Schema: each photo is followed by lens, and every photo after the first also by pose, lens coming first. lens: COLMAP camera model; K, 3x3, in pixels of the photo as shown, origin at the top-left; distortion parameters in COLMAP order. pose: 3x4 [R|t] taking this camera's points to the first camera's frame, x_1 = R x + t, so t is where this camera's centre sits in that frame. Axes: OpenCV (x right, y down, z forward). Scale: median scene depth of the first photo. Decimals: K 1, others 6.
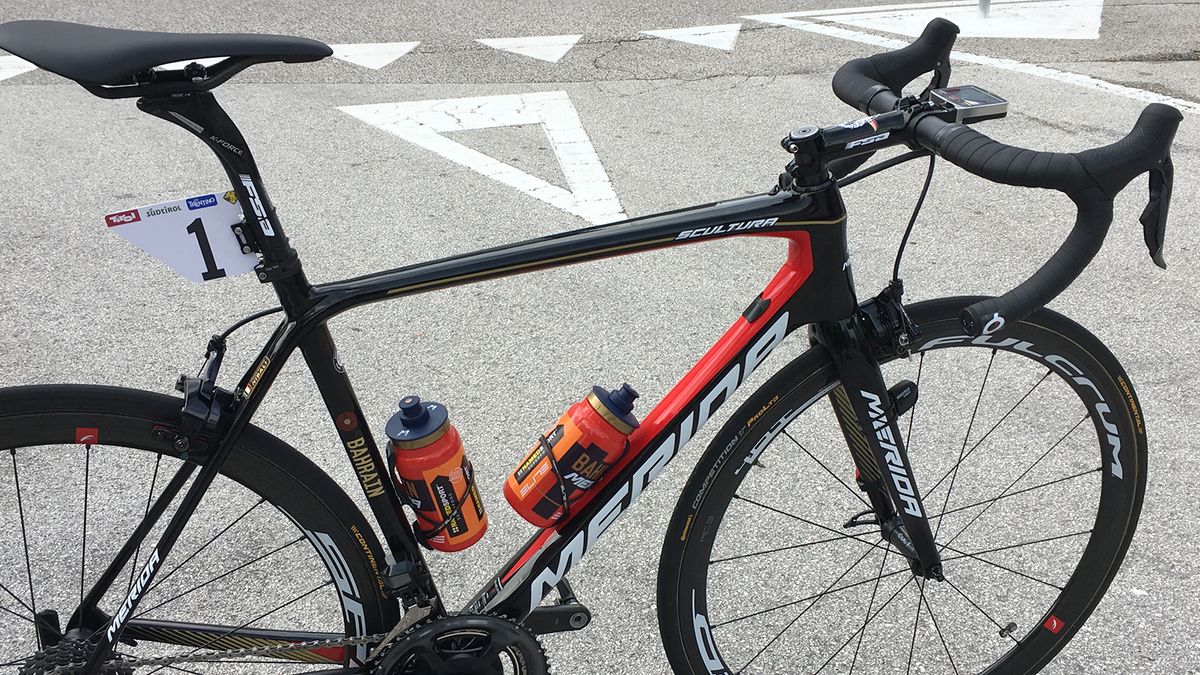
lens RADIAL K [[1293.8, 0, 649.0], [0, 1293.8, 385.5], [0, 0, 1]] dist [0.063233, 0.000000]
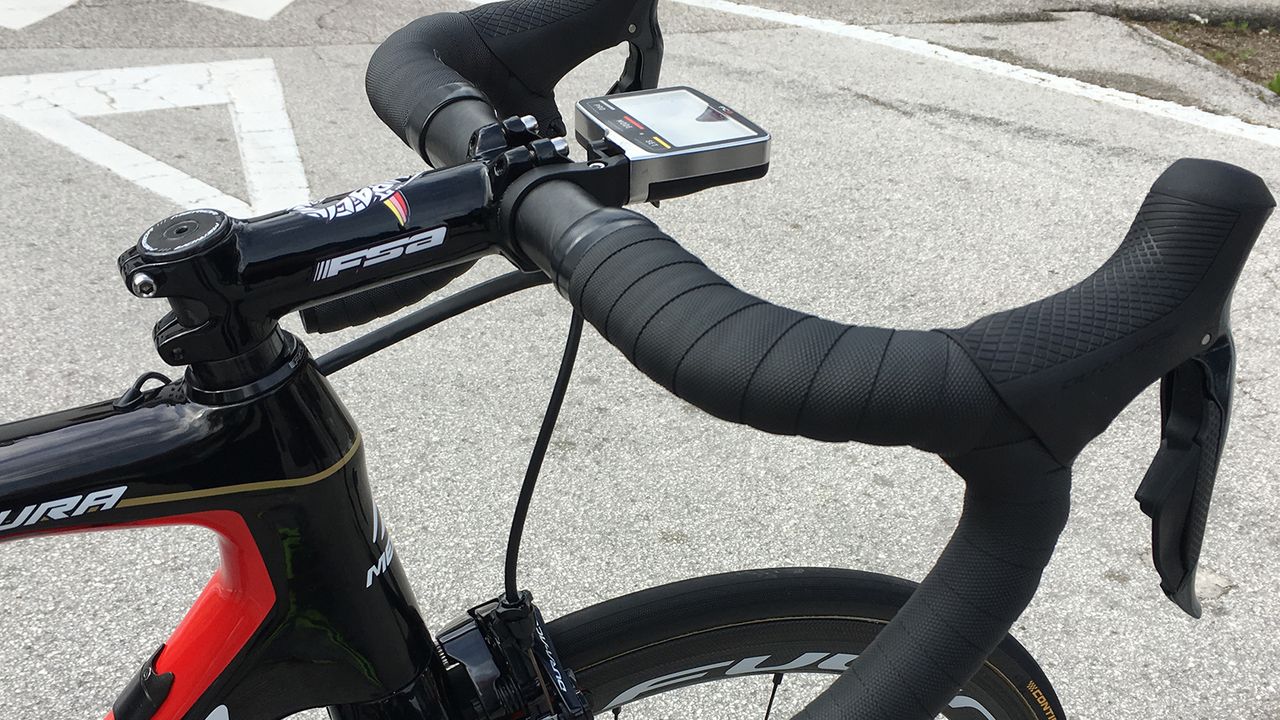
lens RADIAL K [[1380.1, 0, 686.1], [0, 1380.1, 504.7], [0, 0, 1]] dist [0.063233, 0.000000]
pose [[0.987495, -0.052865, 0.148524, 0.096422], [0.039314, 0.994914, 0.092737, -0.077323], [-0.152672, -0.085738, 0.984551, 0.311344]]
